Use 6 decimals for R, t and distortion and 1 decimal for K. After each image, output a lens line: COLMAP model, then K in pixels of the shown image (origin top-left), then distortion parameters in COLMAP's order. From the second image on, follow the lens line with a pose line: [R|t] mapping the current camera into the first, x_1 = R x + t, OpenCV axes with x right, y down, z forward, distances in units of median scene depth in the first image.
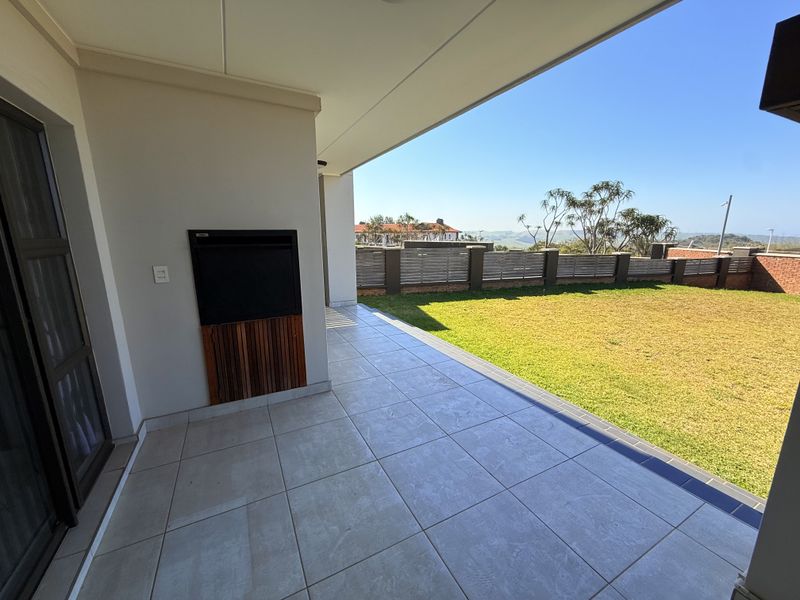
lens RADIAL K [[317.9, 0, 397.7], [0, 317.9, 300.0], [0, 0, 1]] dist [0.000716, -0.000608]
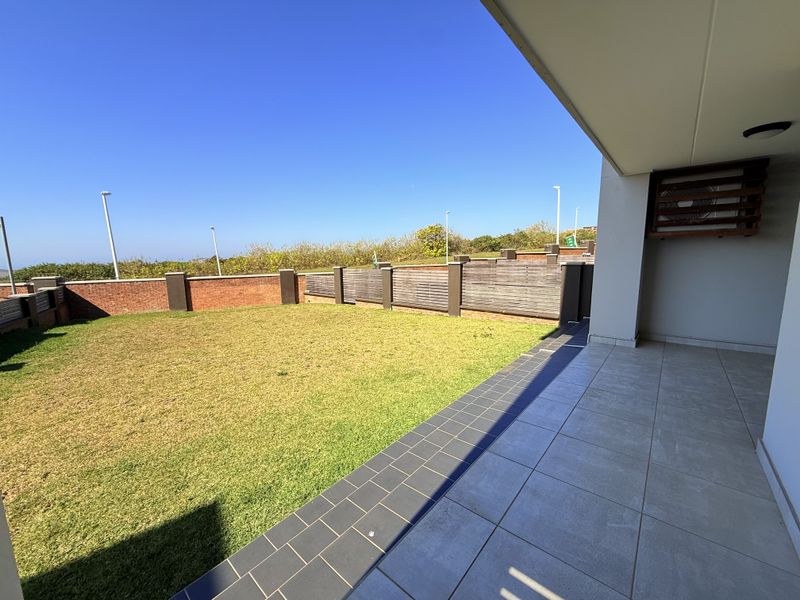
lens RADIAL K [[317.9, 0, 399.0], [0, 317.9, 299.2], [0, 0, 1]] dist [0.000716, -0.000608]
pose [[-0.370653, -0.118150, 0.921226, -0.074625], [0.209672, 0.955626, 0.206923, -0.053474], [-0.904795, 0.269852, -0.329433, 0.263278]]
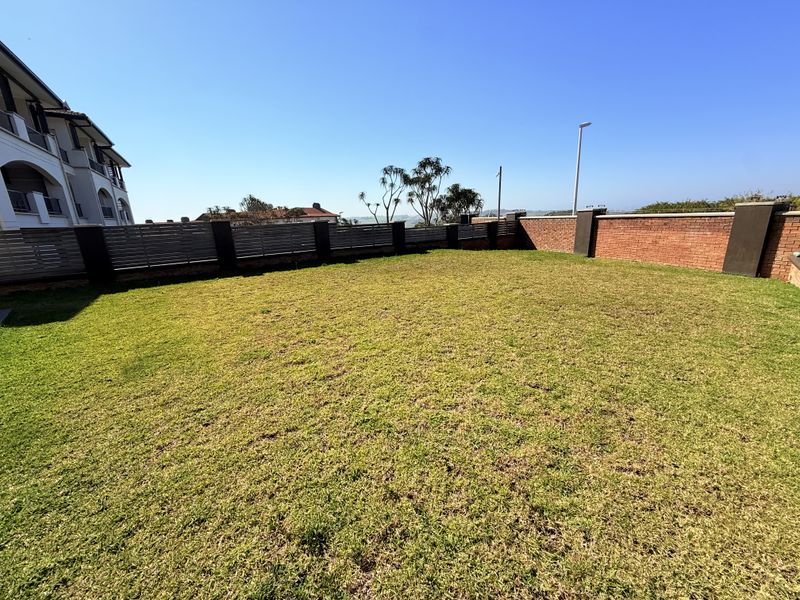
lens RADIAL K [[317.9, 0, 397.9], [0, 317.9, 299.7], [0, 0, 1]] dist [0.000716, -0.000608]
pose [[0.953064, -0.114378, 0.280331, 0.220852], [0.103140, 0.993169, 0.054570, 0.025630], [-0.284658, -0.023095, 0.958351, 0.011349]]
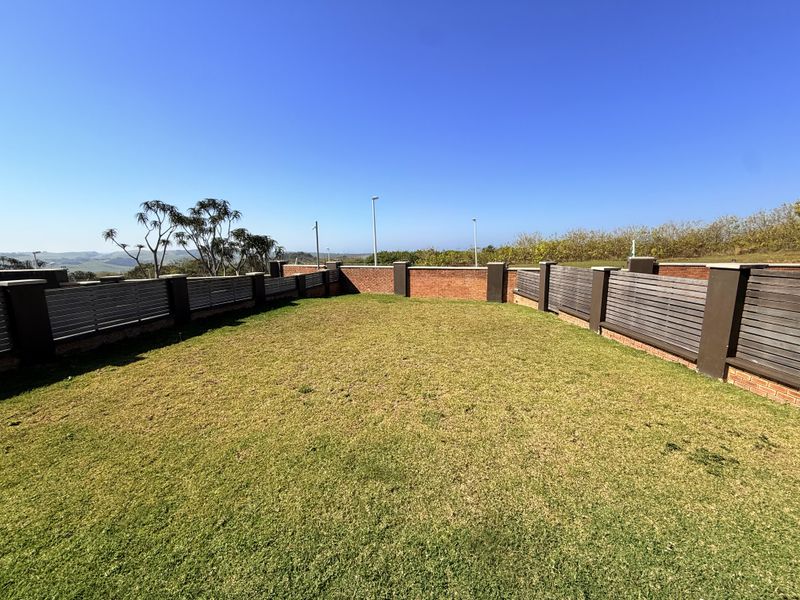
lens RADIAL K [[317.9, 0, 397.1], [0, 317.9, 299.5], [0, 0, 1]] dist [0.000716, -0.000608]
pose [[0.462062, -0.142402, 0.875340, 0.036344], [0.196583, 0.978916, 0.055483, -0.023507], [-0.864785, 0.146441, 0.480314, 0.110941]]
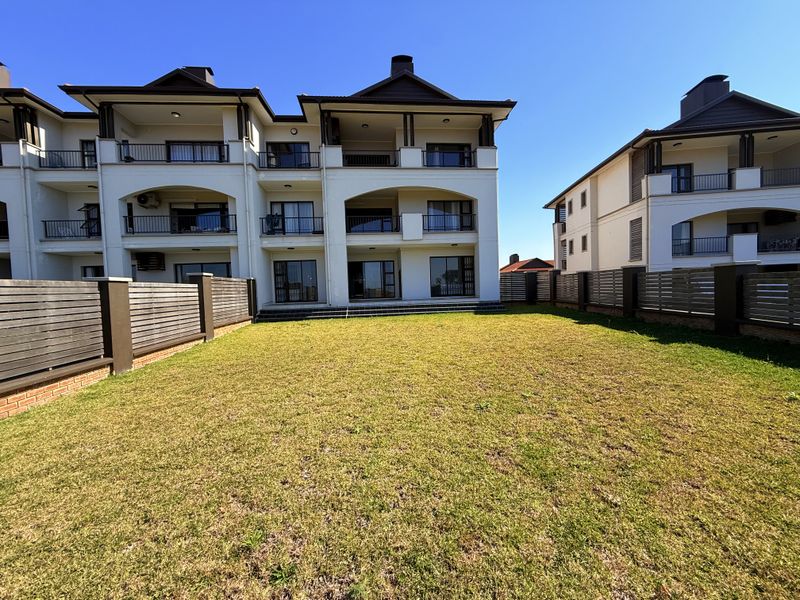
lens RADIAL K [[317.9, 0, 398.6], [0, 317.9, 299.0], [0, 0, 1]] dist [0.000716, -0.000608]
pose [[-0.367340, 0.047540, -0.928871, 0.620769], [-0.156166, 0.981362, 0.111985, -0.040818], [0.916882, 0.186195, -0.353069, 0.378133]]
